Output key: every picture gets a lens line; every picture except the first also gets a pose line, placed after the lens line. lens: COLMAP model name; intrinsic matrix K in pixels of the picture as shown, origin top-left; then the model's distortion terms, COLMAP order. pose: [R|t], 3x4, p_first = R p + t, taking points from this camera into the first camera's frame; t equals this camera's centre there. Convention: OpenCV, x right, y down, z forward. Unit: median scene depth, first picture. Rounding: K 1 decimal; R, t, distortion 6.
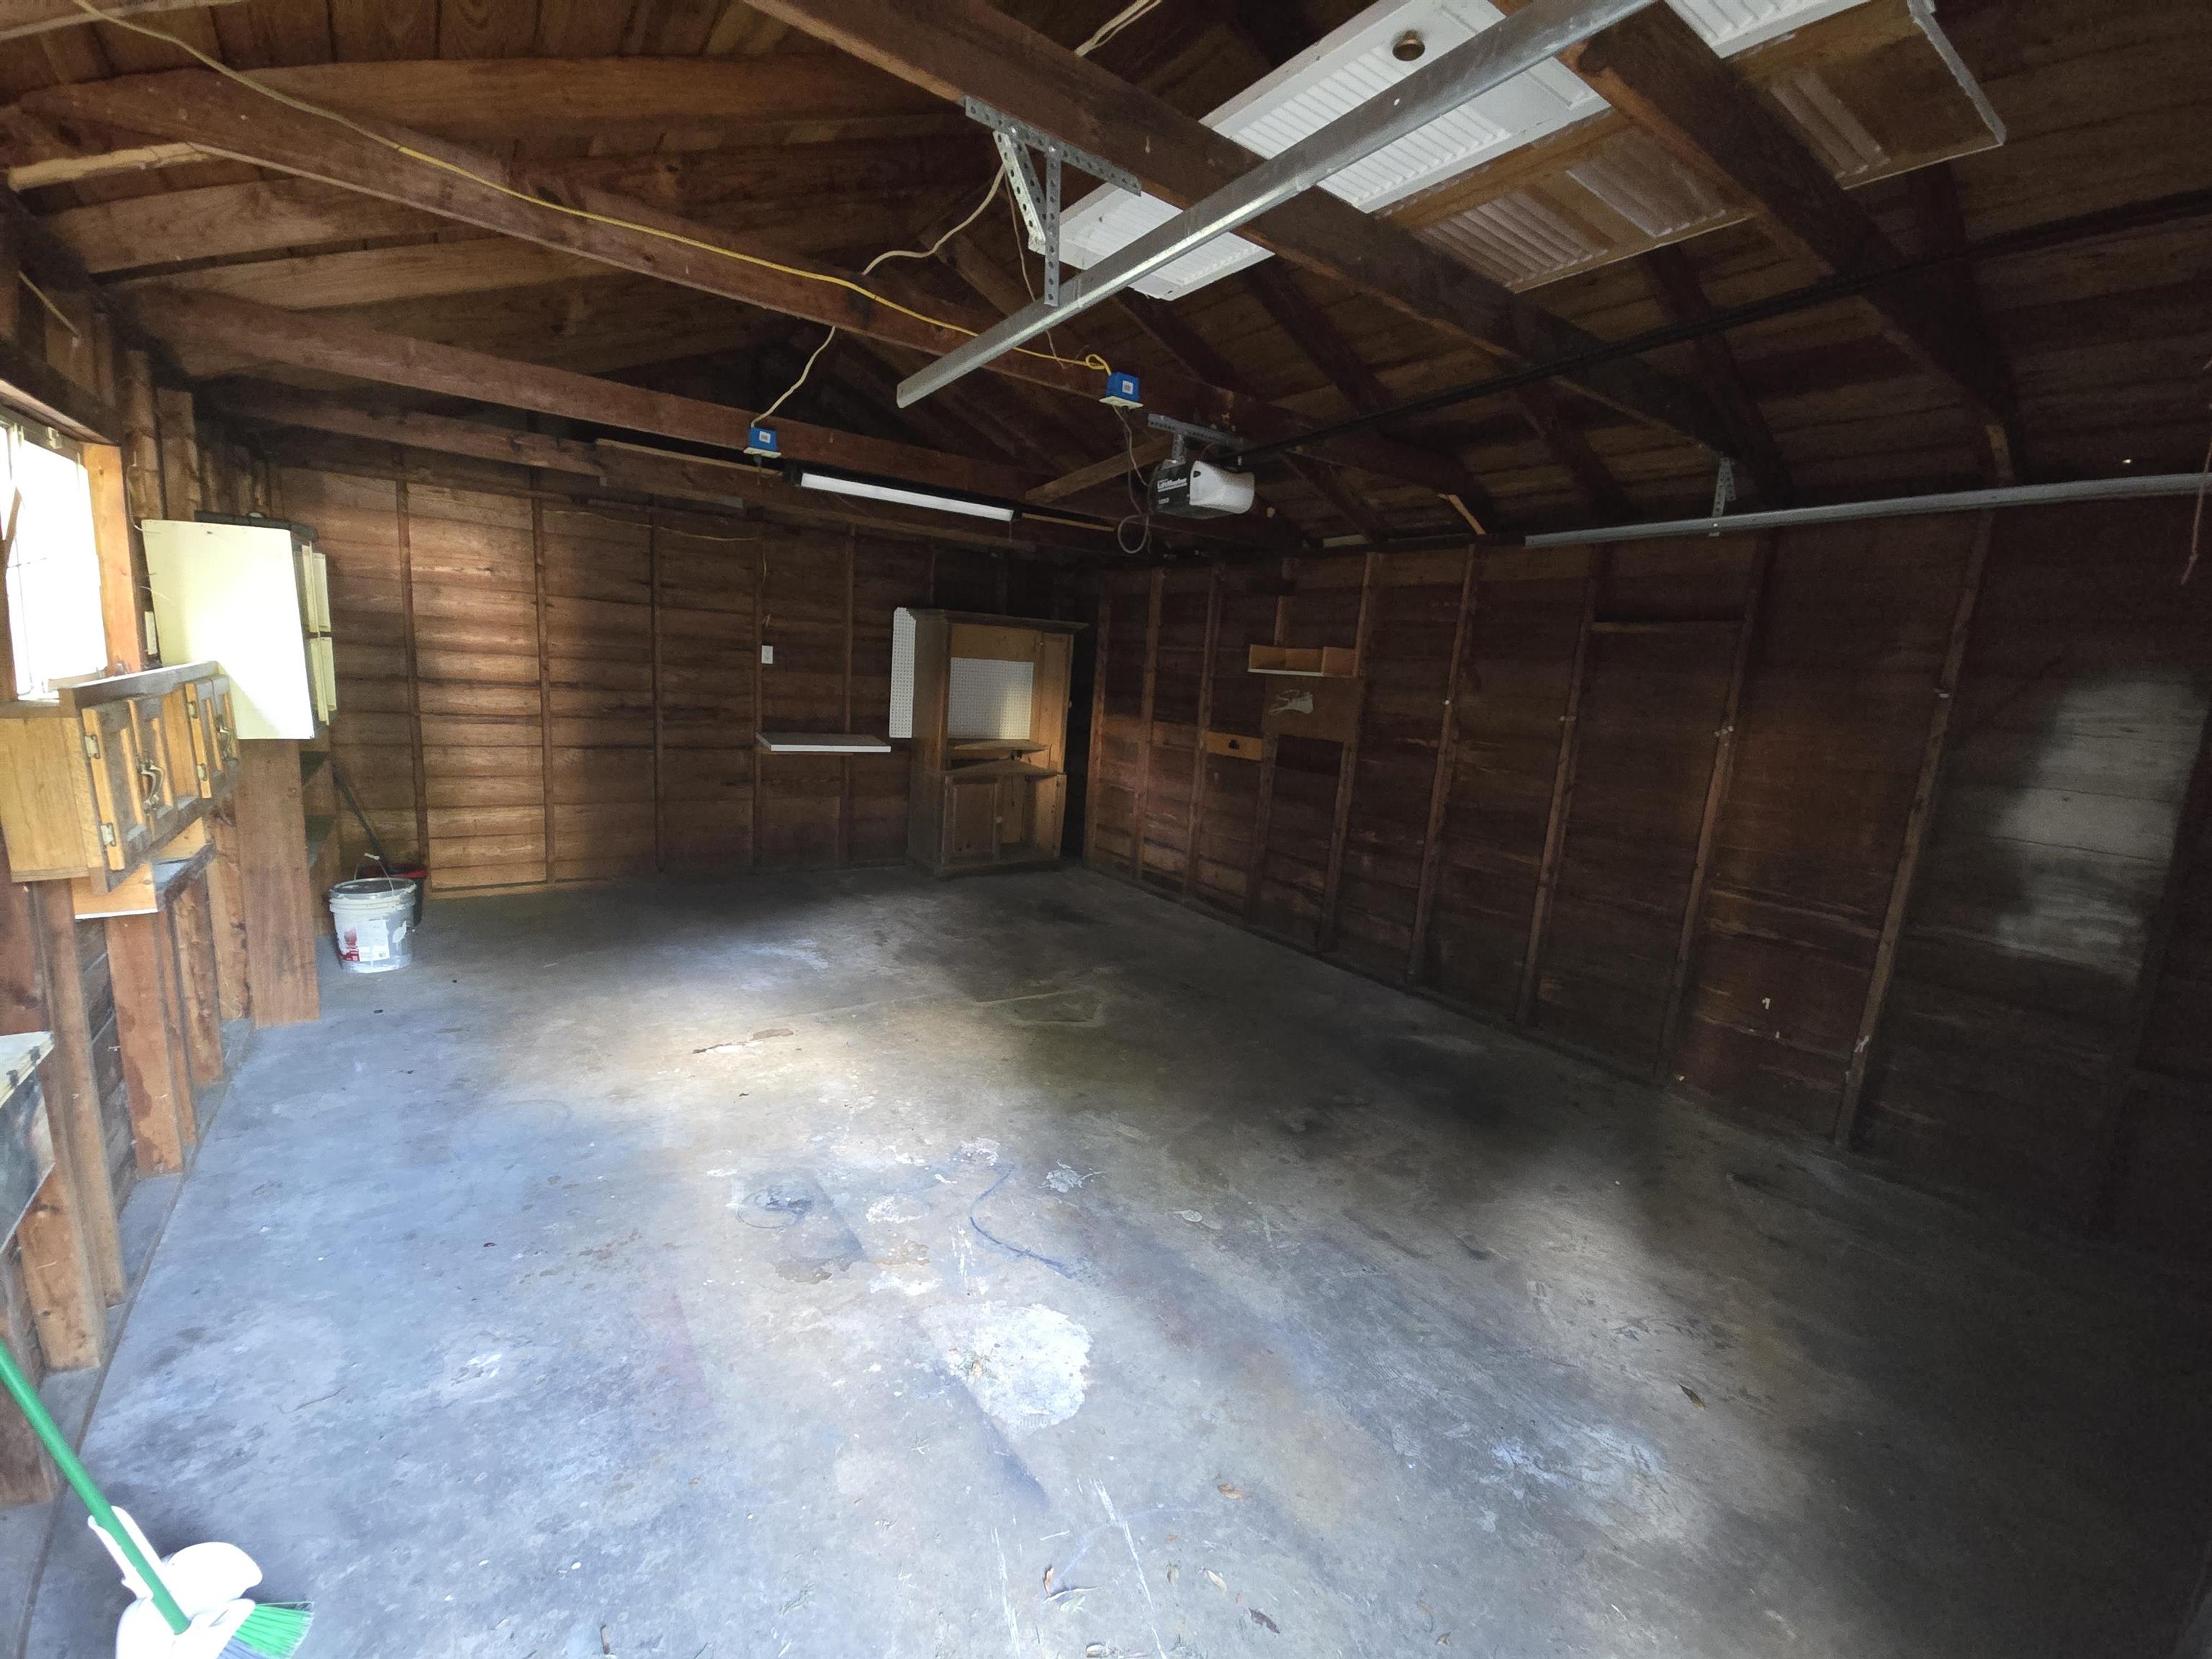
lens RADIAL K [[908.4, 0, 1099.1], [0, 908.4, 834.4], [0, 0, 1]] dist [0.012450, -0.008271]
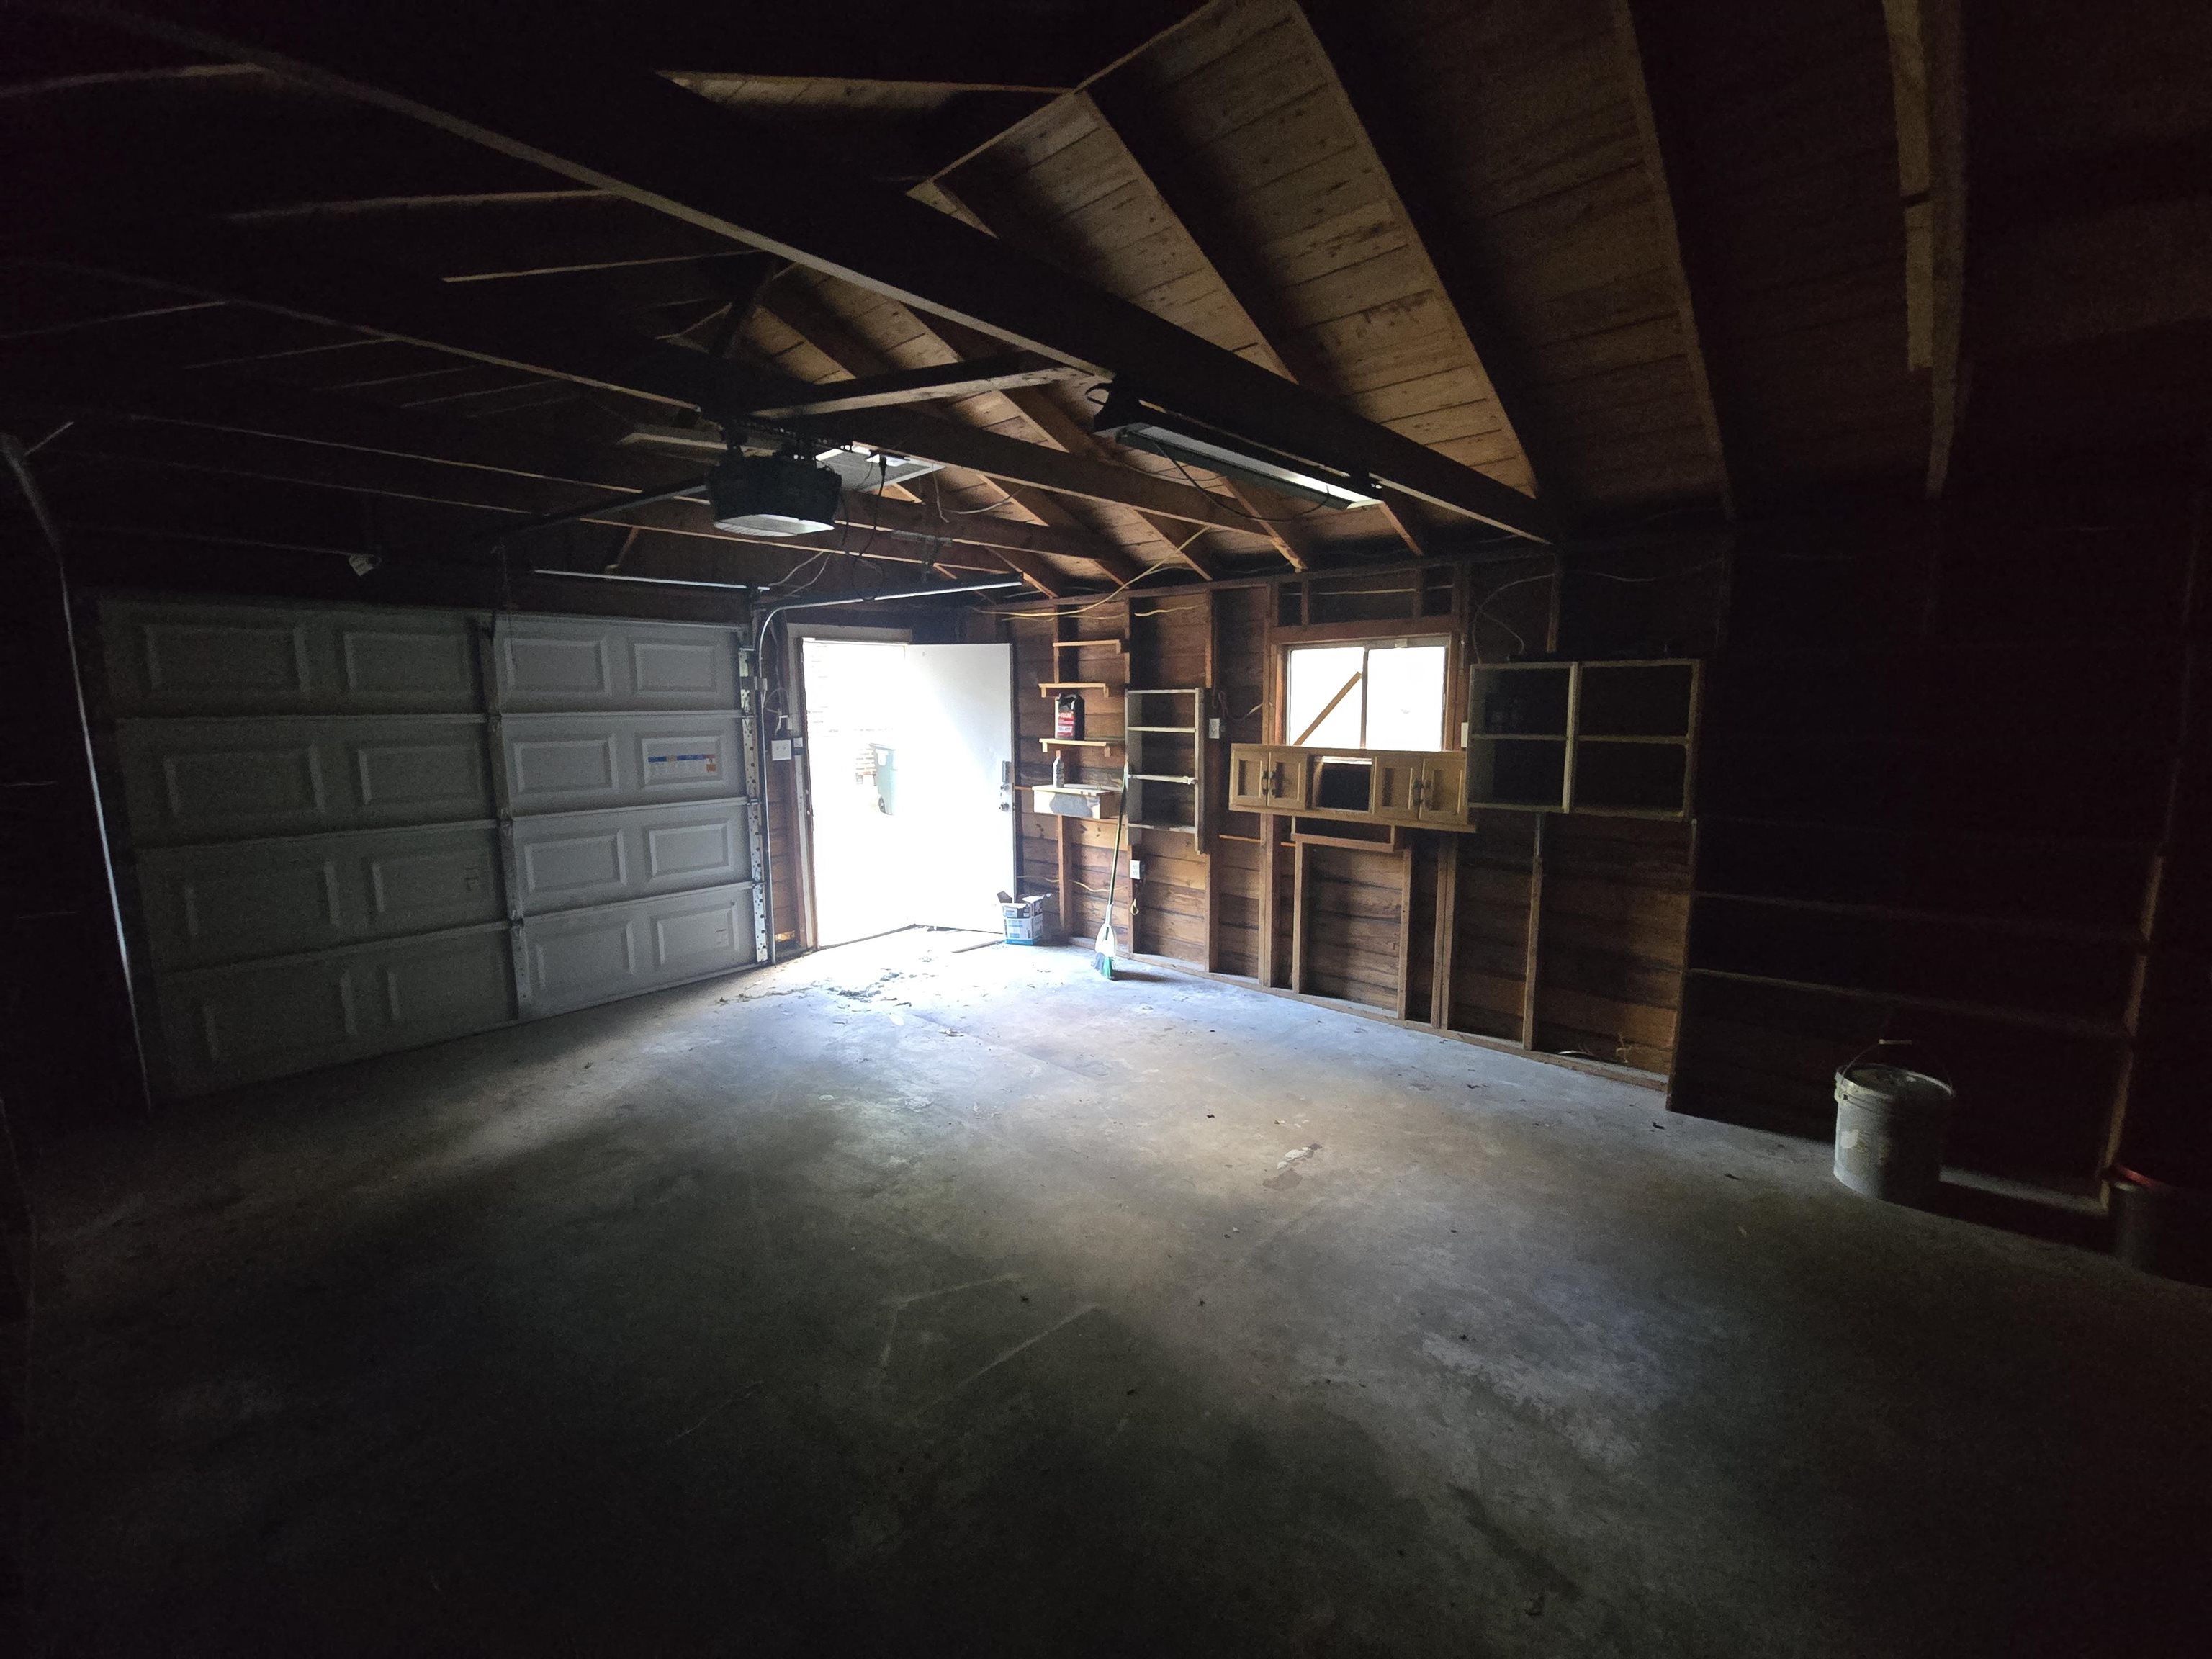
lens RADIAL K [[908.4, 0, 1099.1], [0, 908.4, 834.4], [0, 0, 1]] dist [0.012450, -0.008271]
pose [[-0.975364, -0.022713, -0.219430, 0.003381], [-0.091991, 0.945952, 0.310986, -0.318748], [0.200507, 0.323510, -0.924737, 1.564252]]
